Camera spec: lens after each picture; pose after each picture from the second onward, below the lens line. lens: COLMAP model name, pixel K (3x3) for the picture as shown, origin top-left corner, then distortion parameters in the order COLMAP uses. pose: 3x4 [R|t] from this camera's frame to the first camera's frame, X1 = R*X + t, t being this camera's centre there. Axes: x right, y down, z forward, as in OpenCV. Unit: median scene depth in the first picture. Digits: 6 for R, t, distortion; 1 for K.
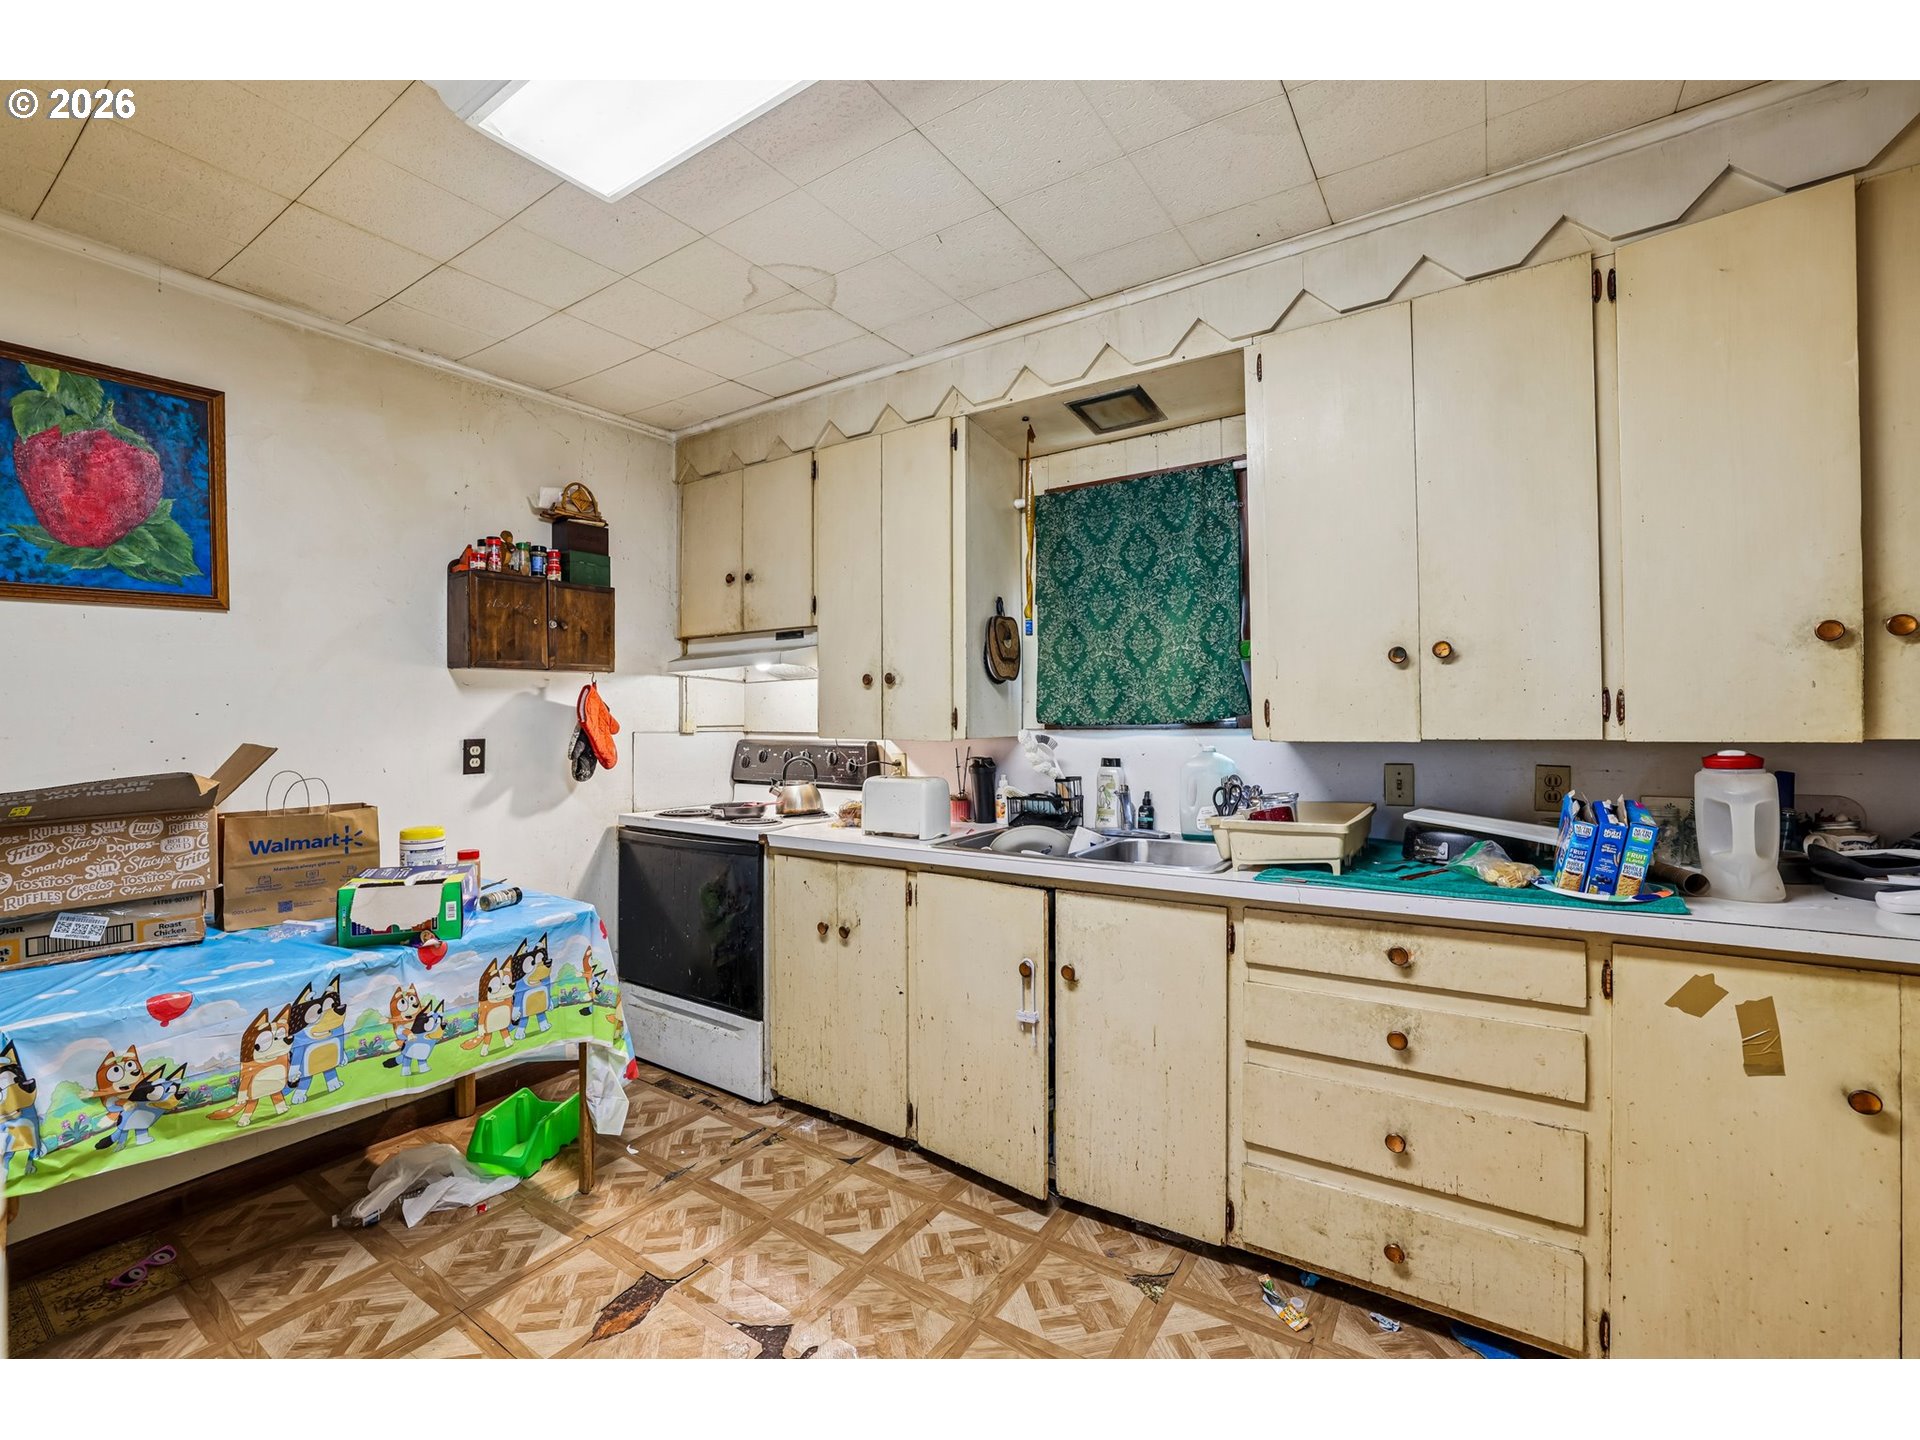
lens RADIAL K [[823.9, 0, 960.0], [0, 823.9, 720.0], [0, 0, 1]] dist [-0.032504, 0.007201]
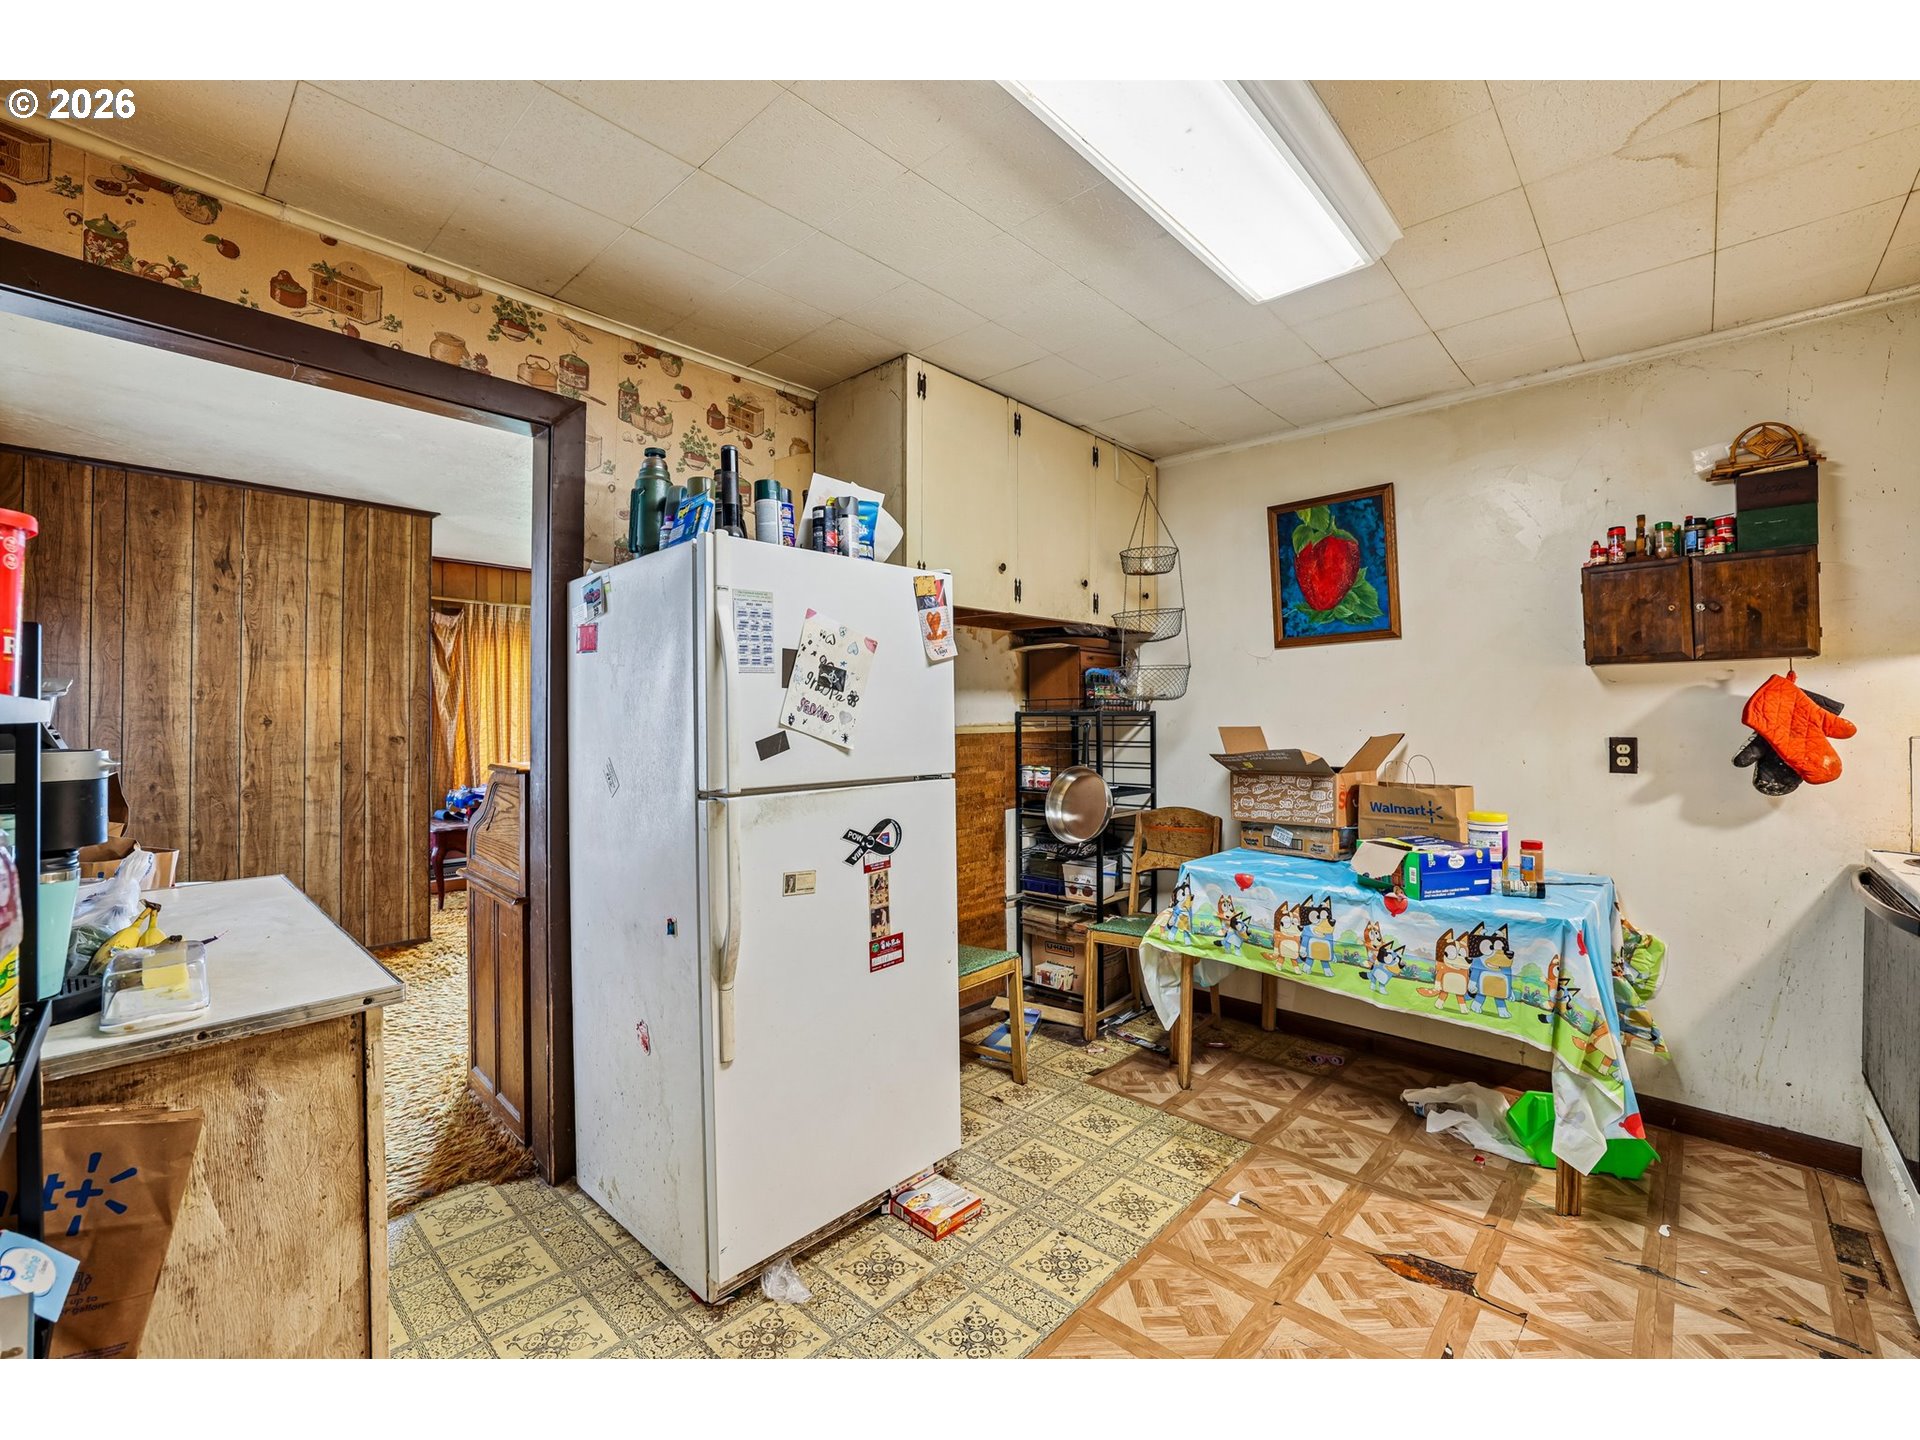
lens RADIAL K [[813.8, 0, 952.2], [0, 813.8, 731.7], [0, 0, 1]] dist [-0.049969, 0.022017]
pose [[-0.162864, 0.024185, -0.986352, 0.615653], [-0.002074, 0.999689, 0.024855, -0.006674], [0.986646, 0.006094, -0.162763, 0.483733]]
